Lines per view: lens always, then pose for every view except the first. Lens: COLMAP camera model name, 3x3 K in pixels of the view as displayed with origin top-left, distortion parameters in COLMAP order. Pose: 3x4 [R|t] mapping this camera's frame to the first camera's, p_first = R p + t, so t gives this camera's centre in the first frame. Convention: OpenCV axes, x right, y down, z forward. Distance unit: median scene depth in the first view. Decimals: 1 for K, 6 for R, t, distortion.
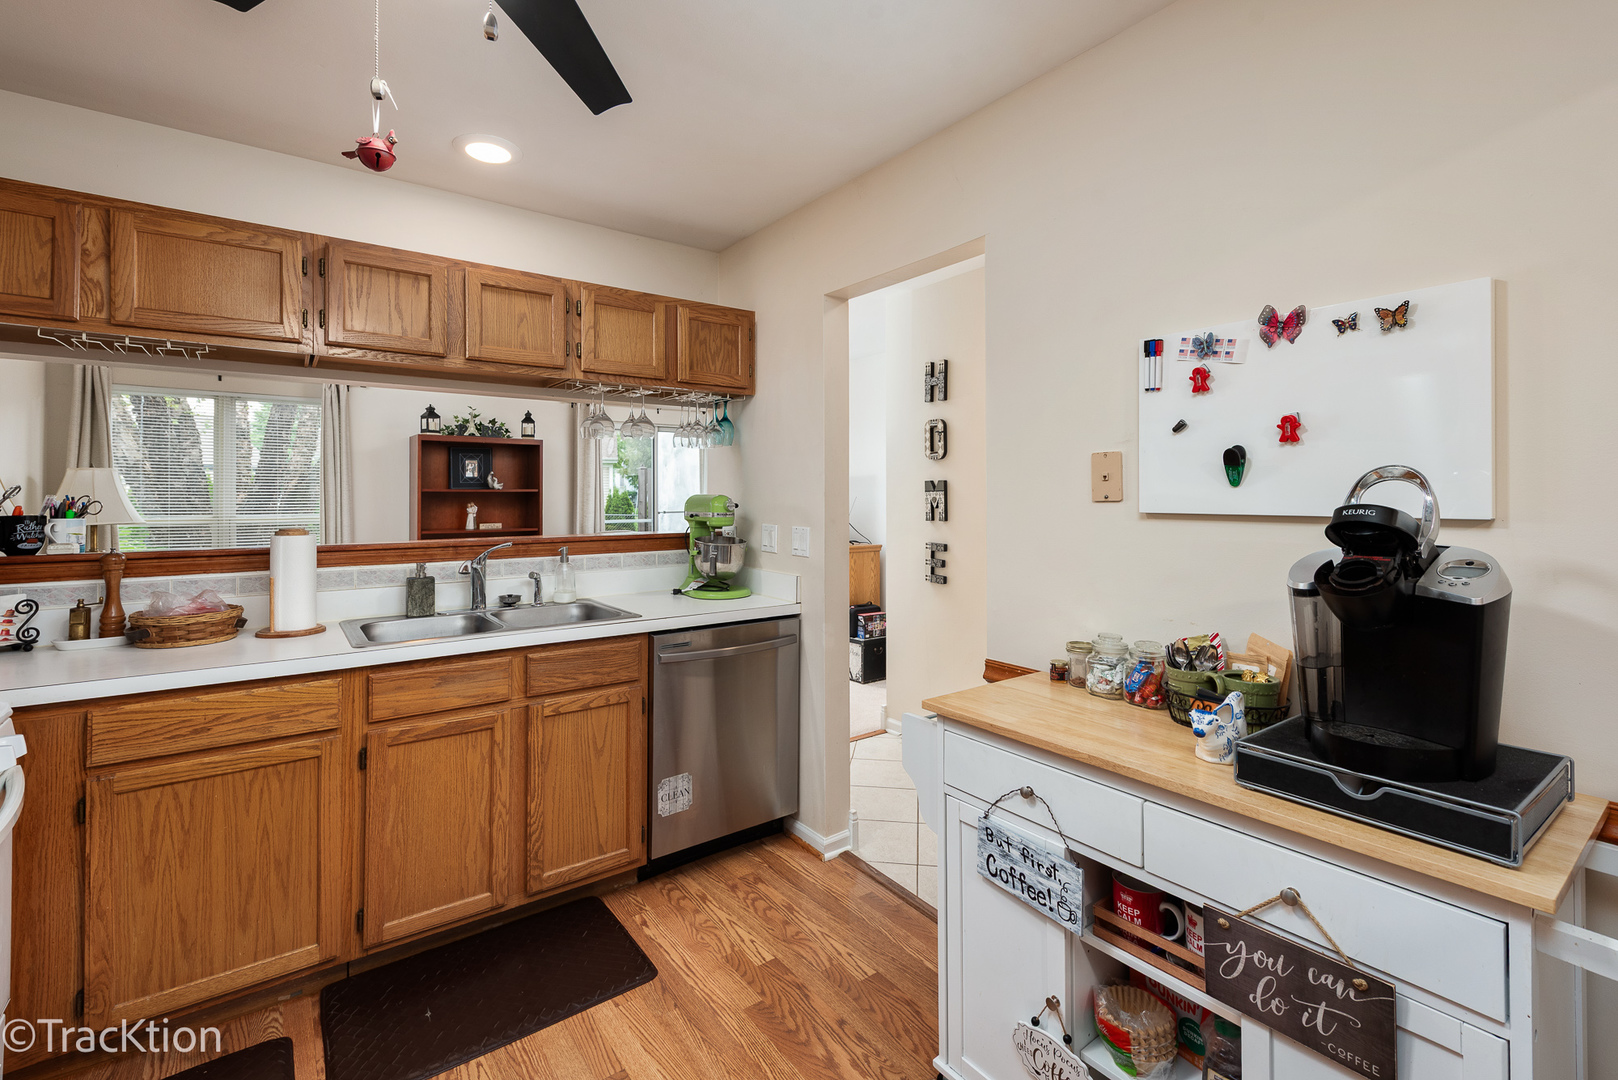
lens RADIAL K [[722.3, 0, 800.8], [0, 722.3, 491.1], [0, 0, 1]] dist [0.002437, 0.000296]
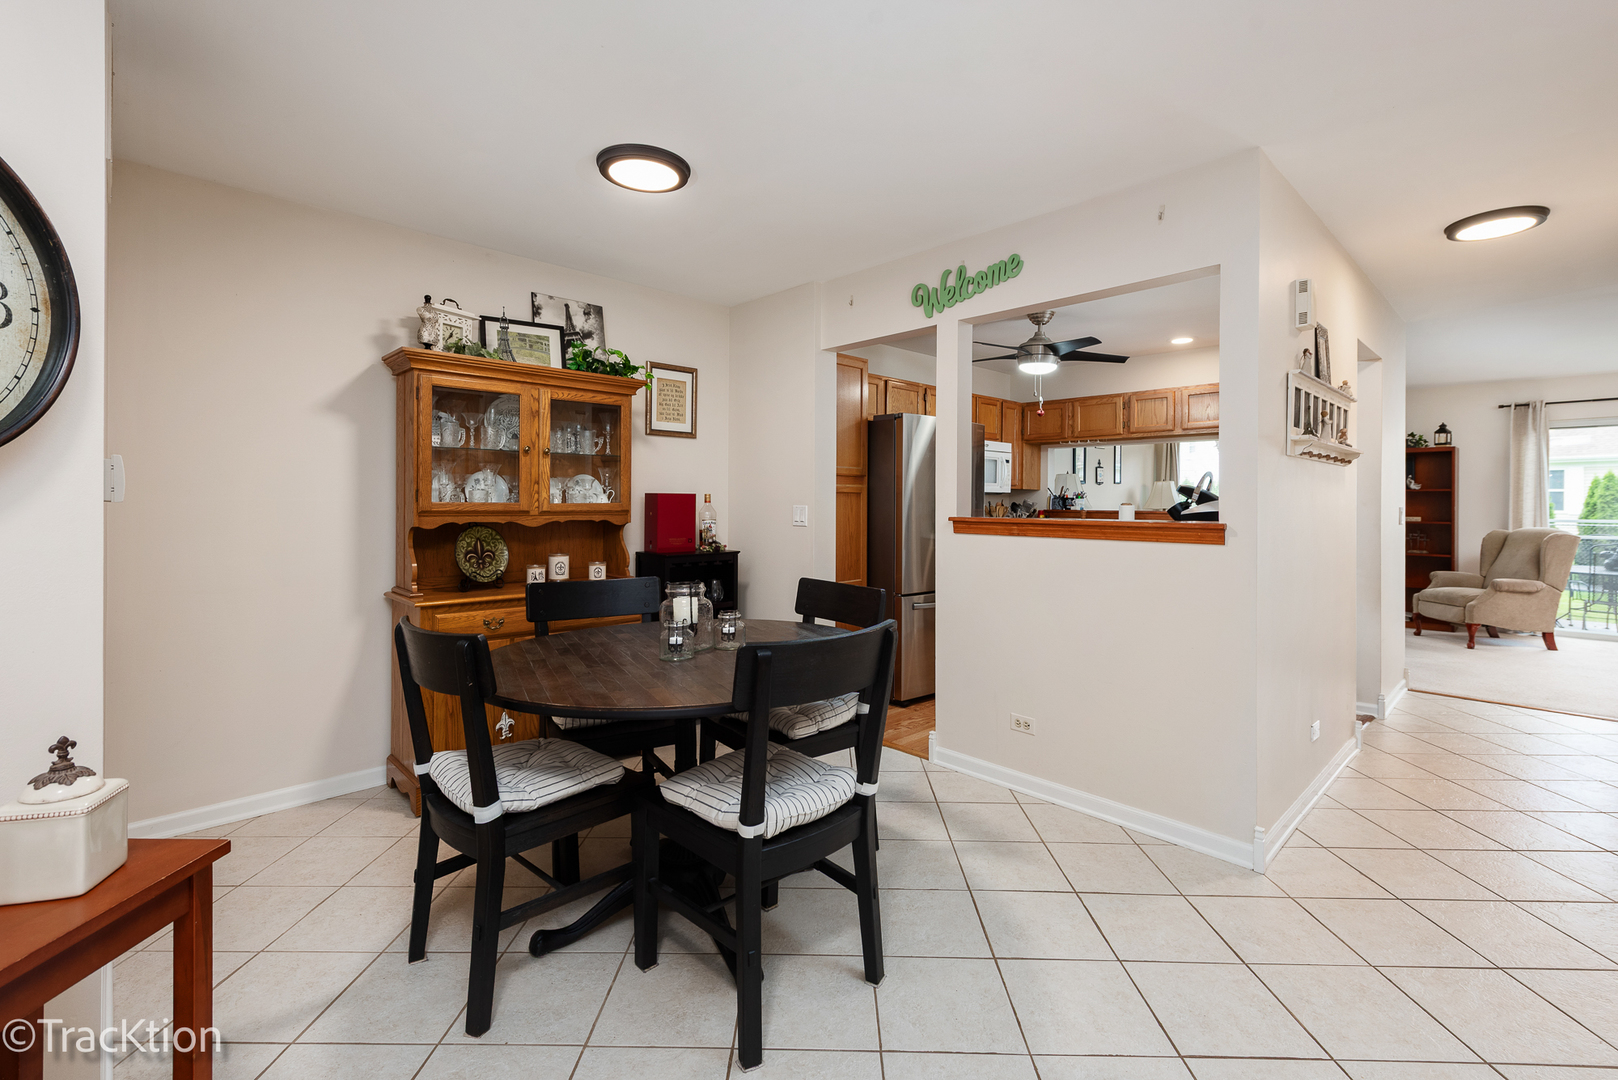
lens RADIAL K [[715.1, 0, 810.1], [0, 715.1, 512.6], [0, 0, 1]] dist [0.000681, -0.000056]
pose [[0.145596, 0.014670, -0.989235, 0.642807], [0.000658, 0.999888, 0.014925, 0.018094], [0.989344, -0.002824, 0.145570, -0.197827]]
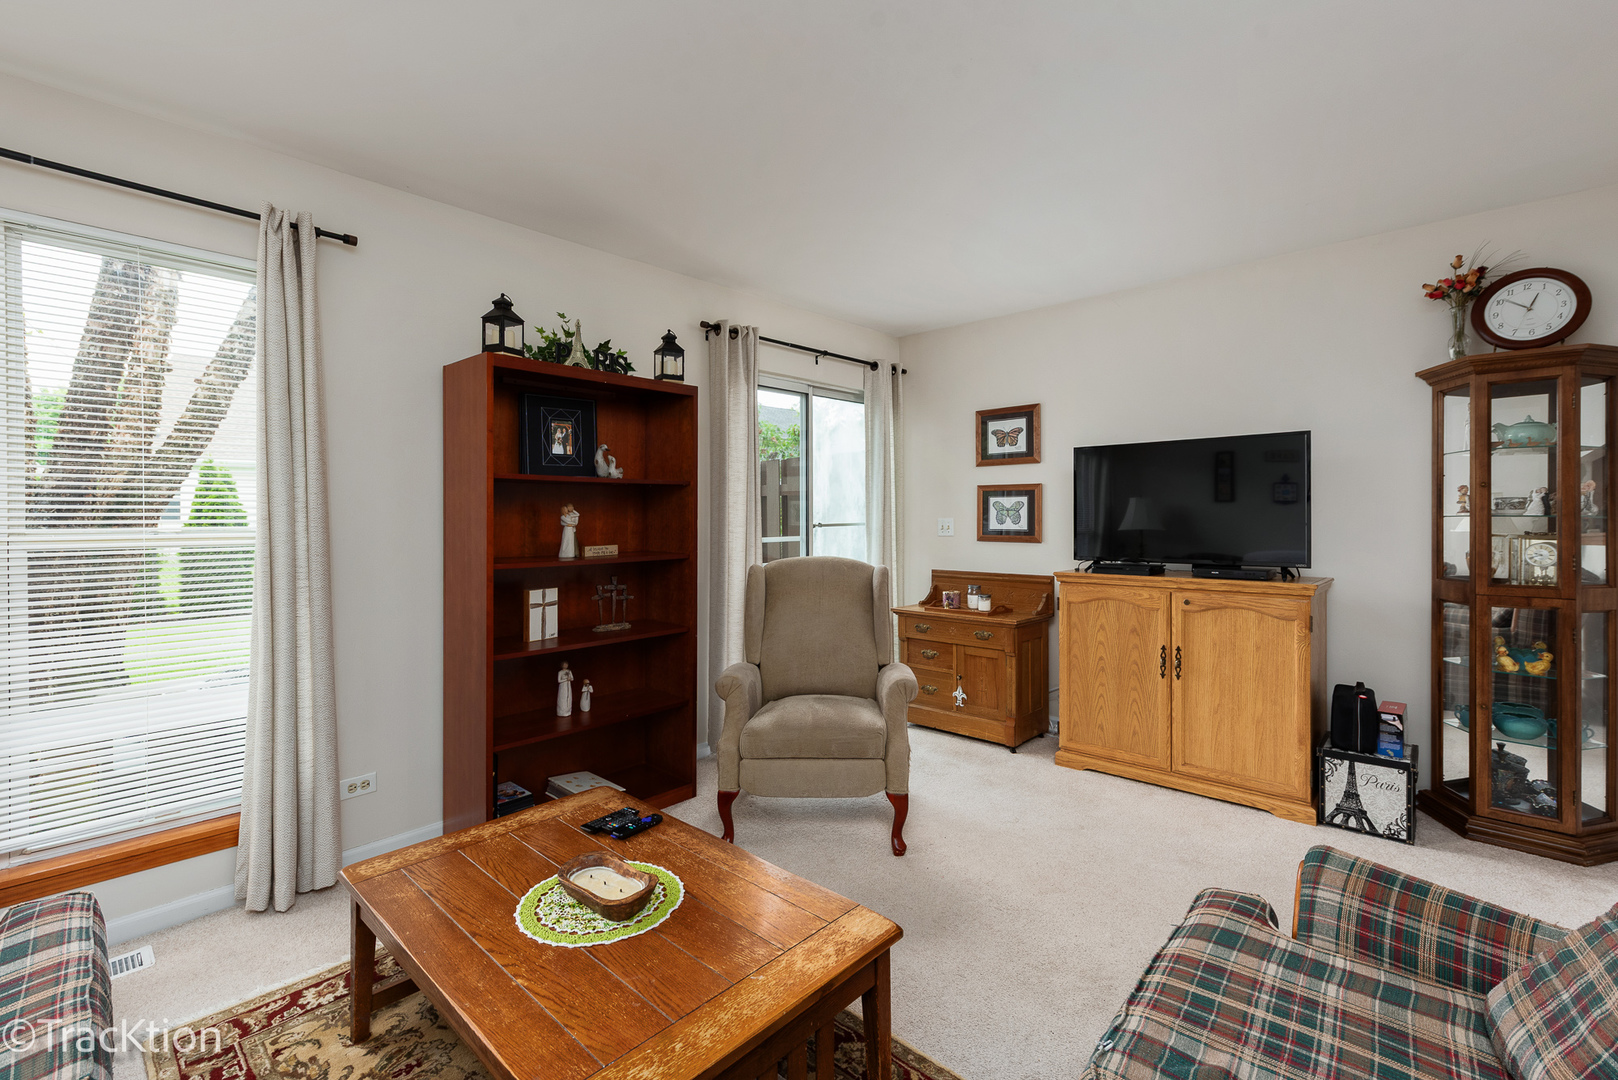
lens RADIAL K [[715.1, 0, 810.1], [0, 715.1, 512.6], [0, 0, 1]] dist [0.000681, -0.000056]
pose [[0.978727, 0.000311, 0.205167, -0.391086], [-0.001243, 0.999989, 0.004414, 0.019027], [-0.205164, -0.004576, 0.978717, 0.476399]]
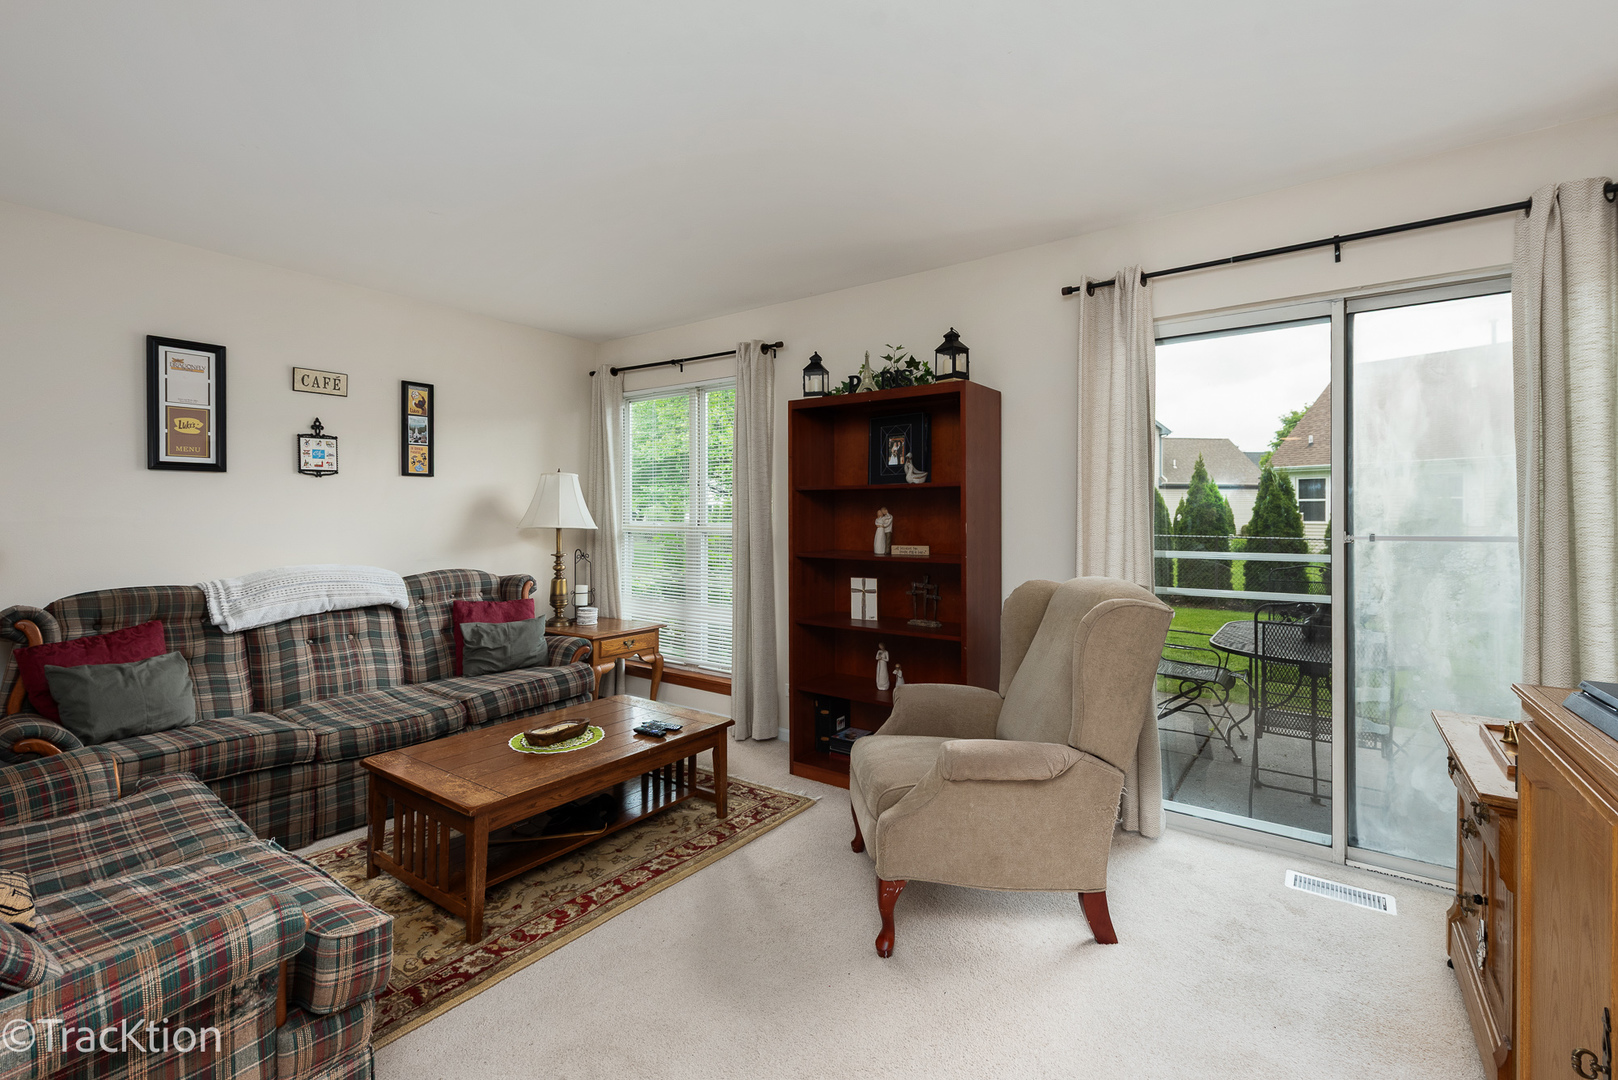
lens RADIAL K [[715.1, 0, 810.1], [0, 715.1, 512.6], [0, 0, 1]] dist [0.000681, -0.000056]
pose [[0.314970, -0.002503, -0.949098, 0.073737], [0.006072, 0.999981, -0.000622, 0.019125], [0.949082, -0.005567, 0.314979, 0.757036]]
